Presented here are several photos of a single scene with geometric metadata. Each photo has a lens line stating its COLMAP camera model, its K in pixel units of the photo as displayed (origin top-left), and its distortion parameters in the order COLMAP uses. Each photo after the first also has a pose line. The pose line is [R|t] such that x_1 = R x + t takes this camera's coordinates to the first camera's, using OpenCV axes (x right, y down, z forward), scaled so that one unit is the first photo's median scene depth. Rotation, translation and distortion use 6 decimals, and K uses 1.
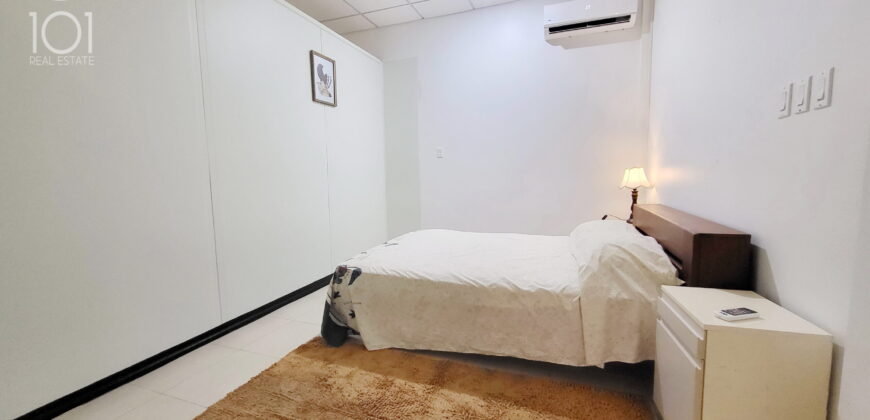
lens RADIAL K [[343.7, 0, 428.2], [0, 343.7, 209.8], [0, 0, 1]] dist [-0.000378, -0.000259]
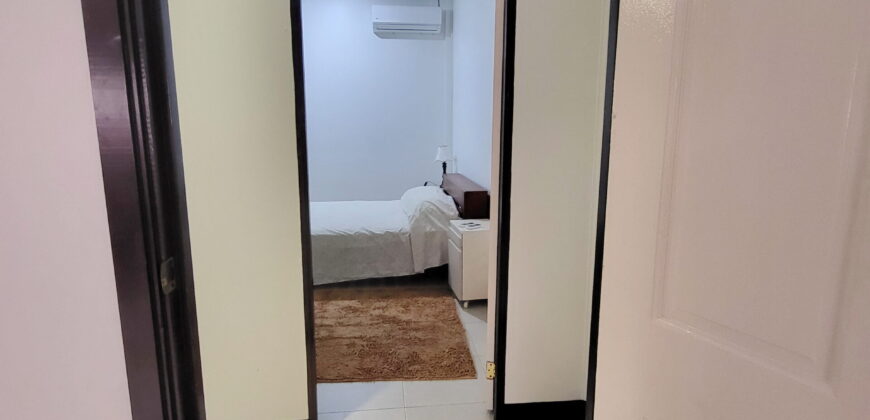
lens RADIAL K [[343.7, 0, 428.2], [0, 343.7, 209.8], [0, 0, 1]] dist [-0.000378, -0.000259]
pose [[0.886921, -0.074317, 0.455904, -0.221441], [0.033933, 0.994789, 0.096145, -0.015931], [-0.460674, -0.069803, 0.884821, -0.487567]]
